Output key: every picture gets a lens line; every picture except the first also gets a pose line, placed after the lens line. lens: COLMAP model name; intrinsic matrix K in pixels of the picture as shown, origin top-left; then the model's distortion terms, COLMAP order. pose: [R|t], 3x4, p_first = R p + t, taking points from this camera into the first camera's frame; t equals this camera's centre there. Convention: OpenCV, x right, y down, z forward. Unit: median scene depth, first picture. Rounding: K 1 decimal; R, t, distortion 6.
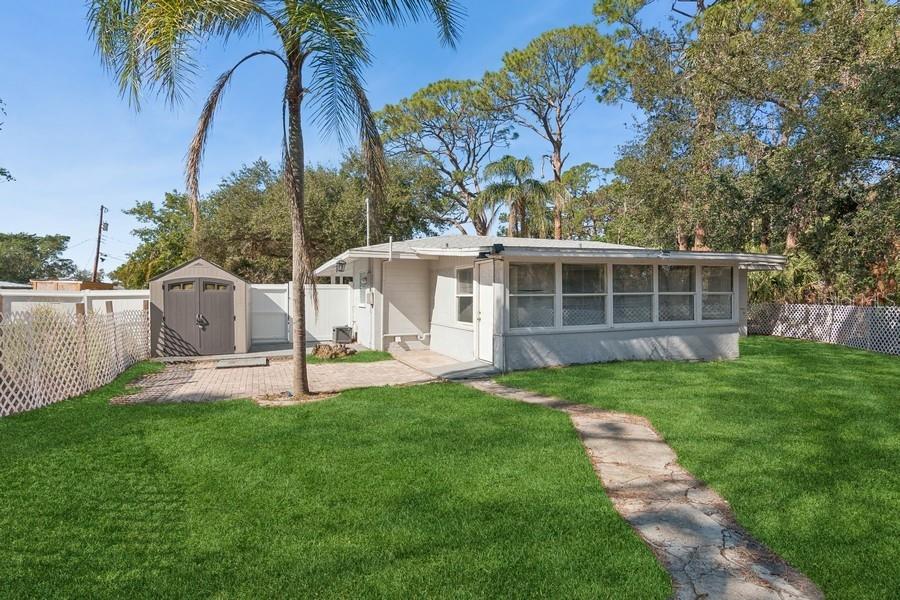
lens RADIAL K [[445.2, 0, 445.2], [0, 445.2, 300.4], [0, 0, 1]] dist [0.000168, -0.000525]
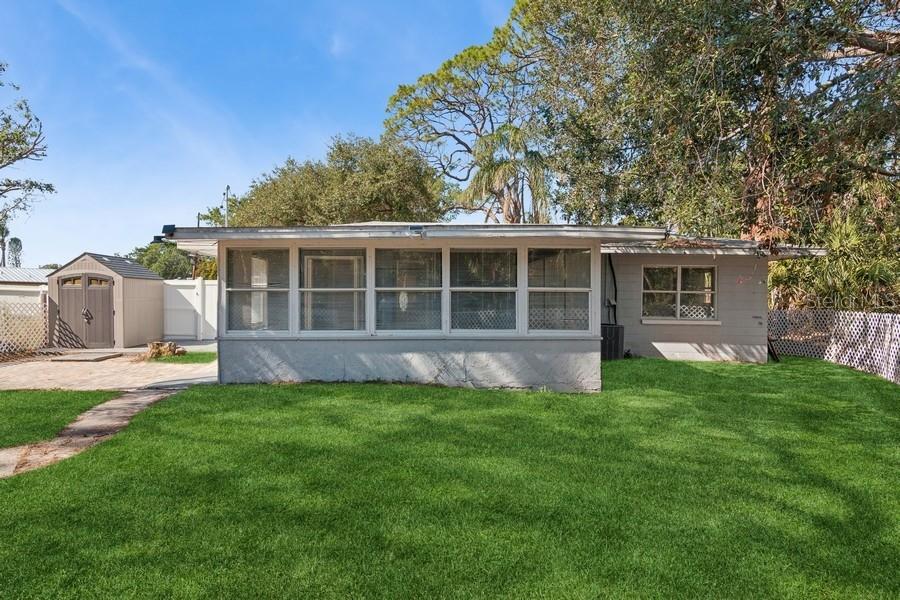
lens RADIAL K [[471.9, 0, 450.0], [0, 471.9, 300.0], [0, 0, 1]] dist [0.001746, 0.000024]
pose [[0.937394, 0.011877, -0.348068, 0.650362], [-0.013251, 0.999911, -0.001566, 0.002348], [0.348018, 0.006081, 0.937468, 0.273761]]
